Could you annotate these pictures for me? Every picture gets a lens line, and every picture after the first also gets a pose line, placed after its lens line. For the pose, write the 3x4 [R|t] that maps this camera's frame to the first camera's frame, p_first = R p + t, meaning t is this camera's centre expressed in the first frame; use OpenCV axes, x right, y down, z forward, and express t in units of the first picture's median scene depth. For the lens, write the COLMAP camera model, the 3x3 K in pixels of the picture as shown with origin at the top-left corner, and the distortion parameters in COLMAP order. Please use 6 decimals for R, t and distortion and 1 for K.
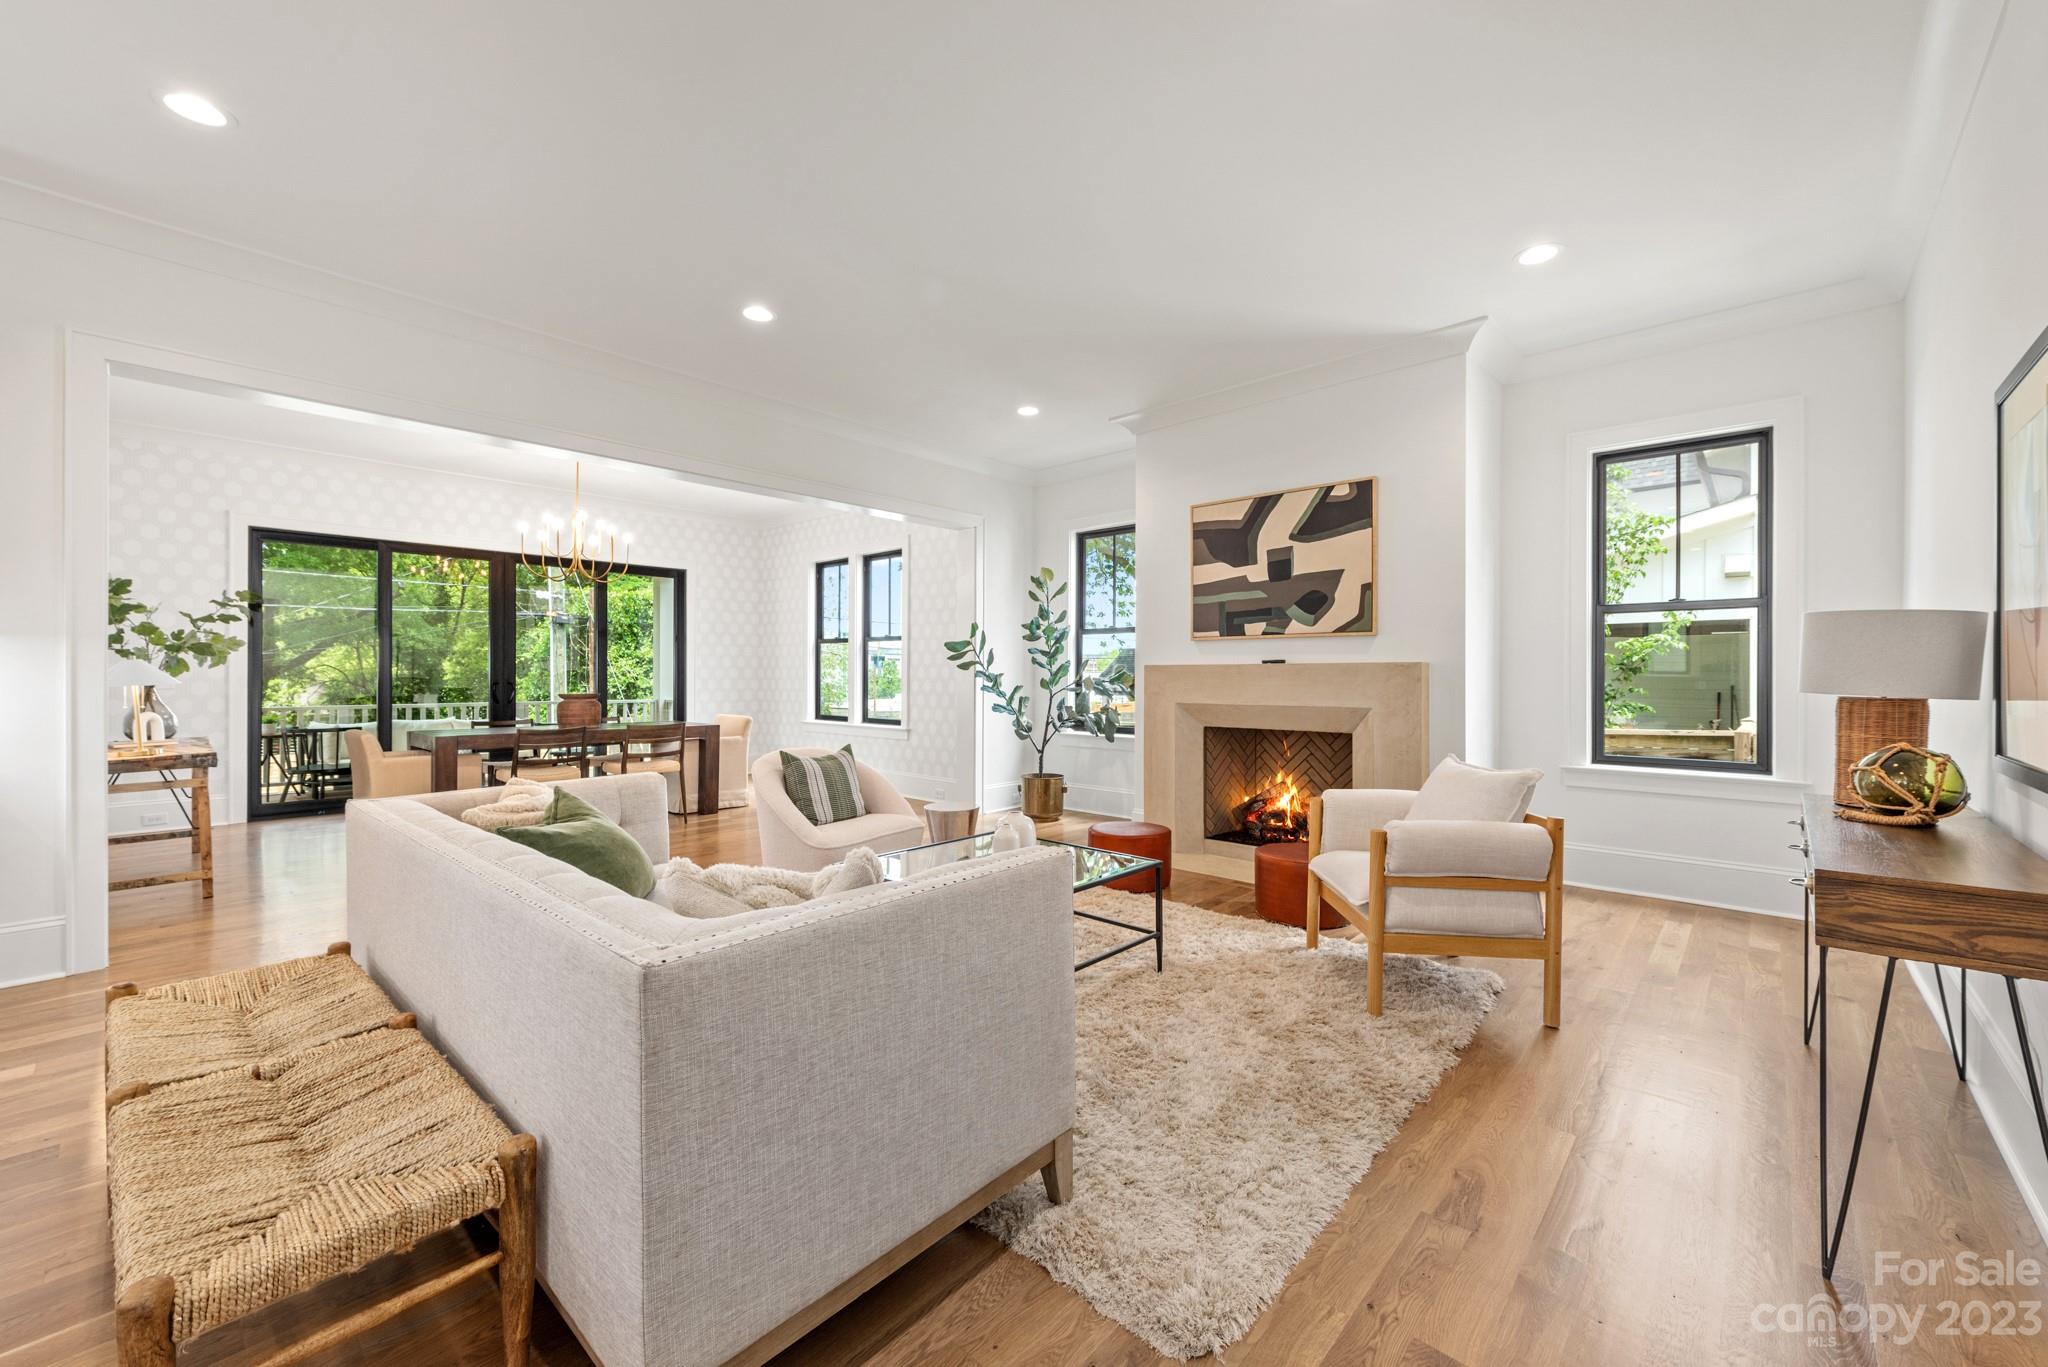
lens RADIAL K [[803.0, 0, 1041.0], [0, 803.0, 683.1], [0, 0, 1]] dist [0.008478, -0.001439]
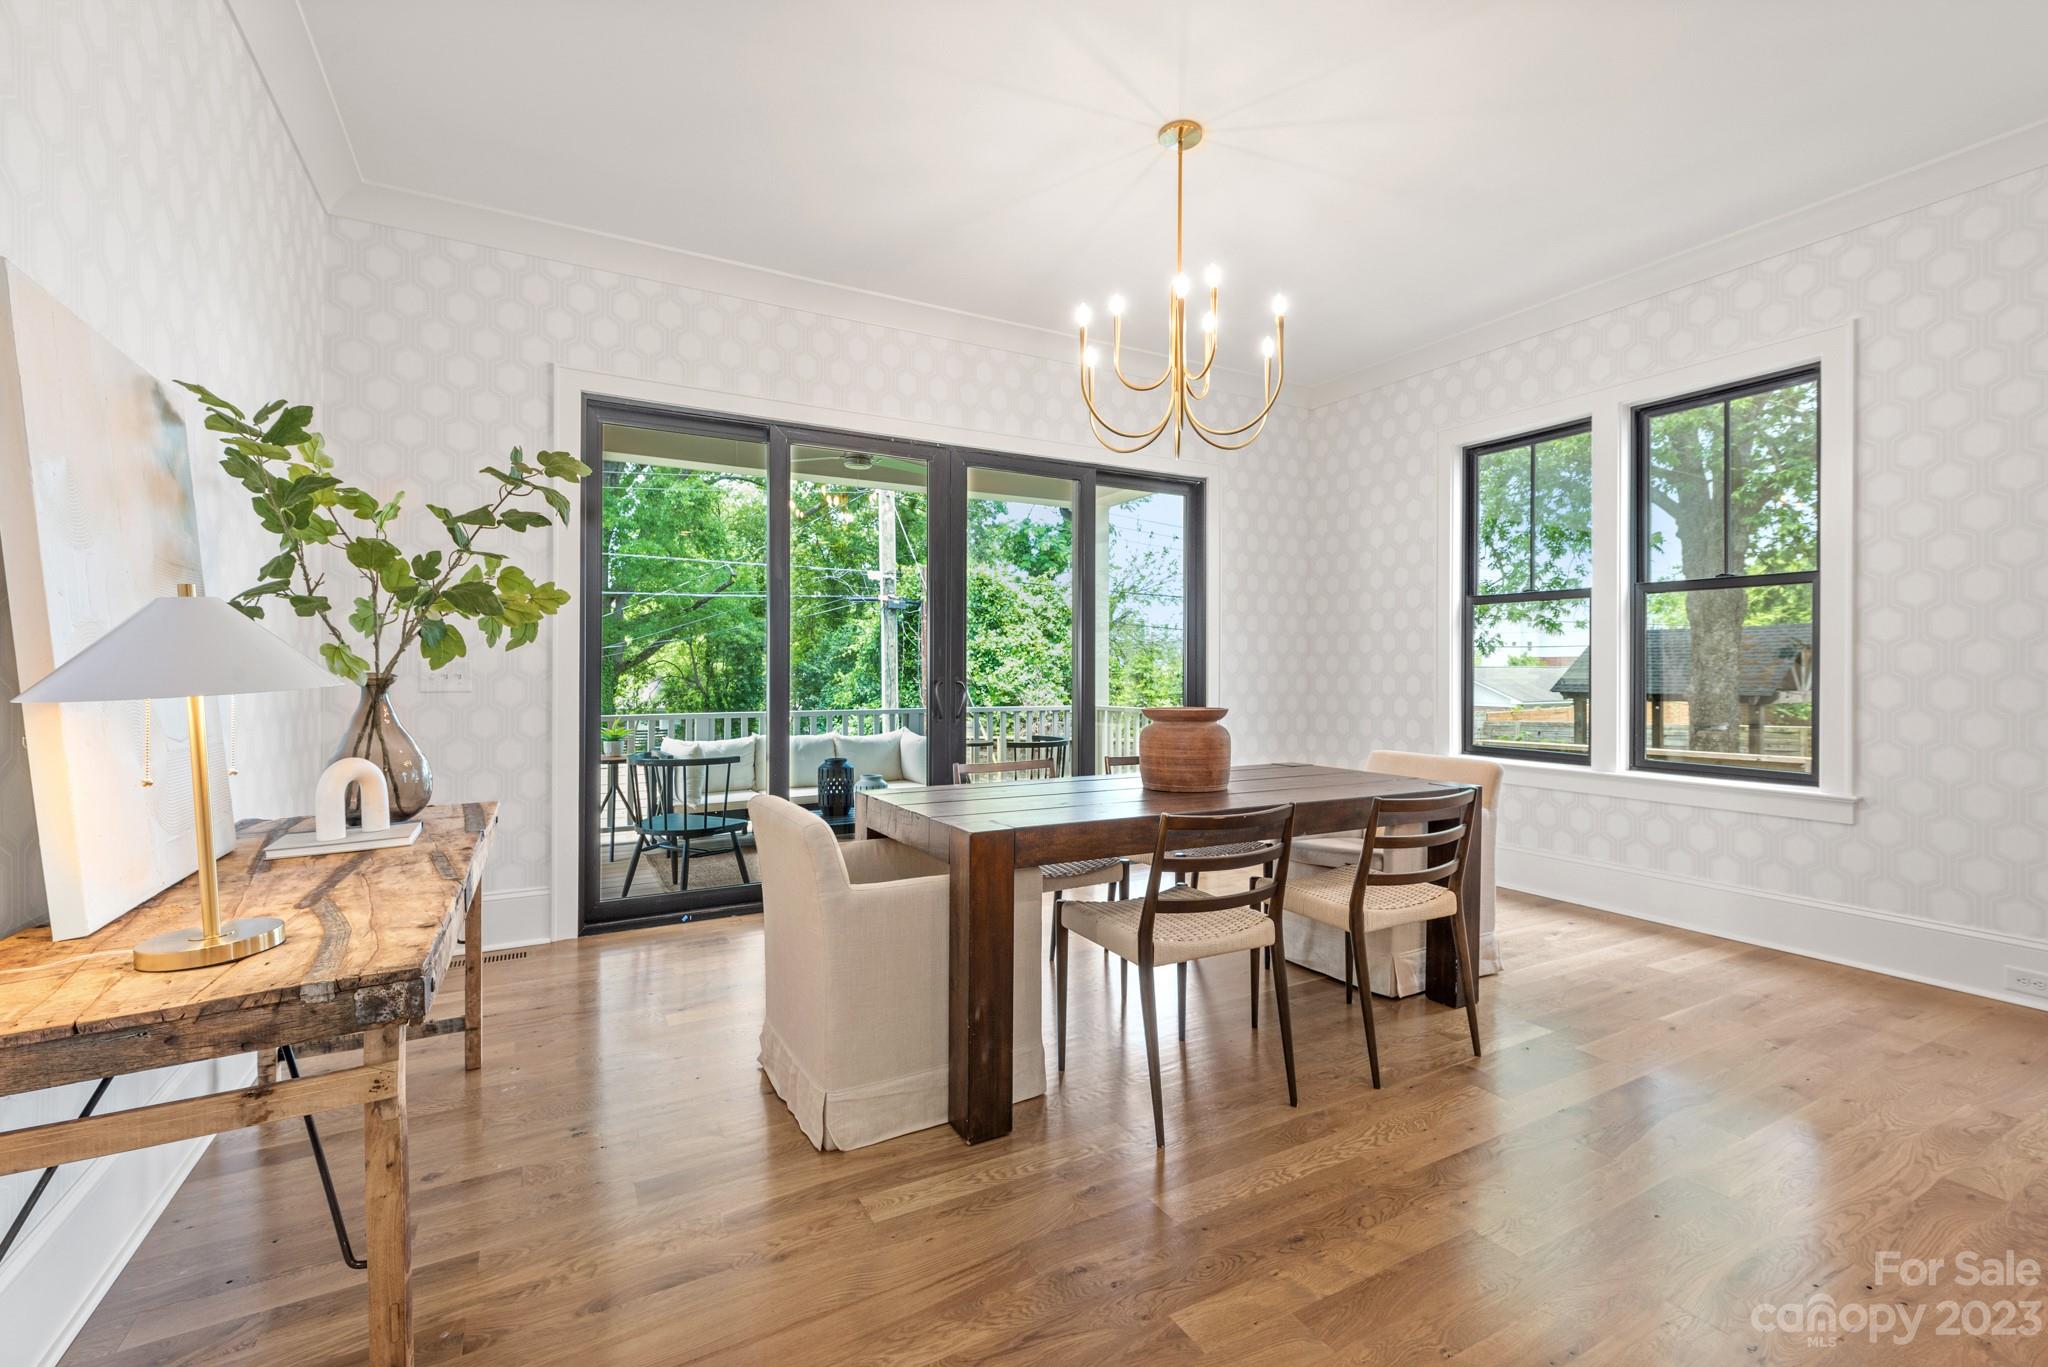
lens RADIAL K [[867.2, 0, 1025.4], [0, 867.2, 683.5], [0, 0, 1]] dist [0.006592, -0.000477]
pose [[0.947269, 0.004989, -0.320402, -0.592768], [-0.003612, 0.999982, 0.004893, -0.001997], [0.320420, -0.003478, 0.947269, 0.630556]]
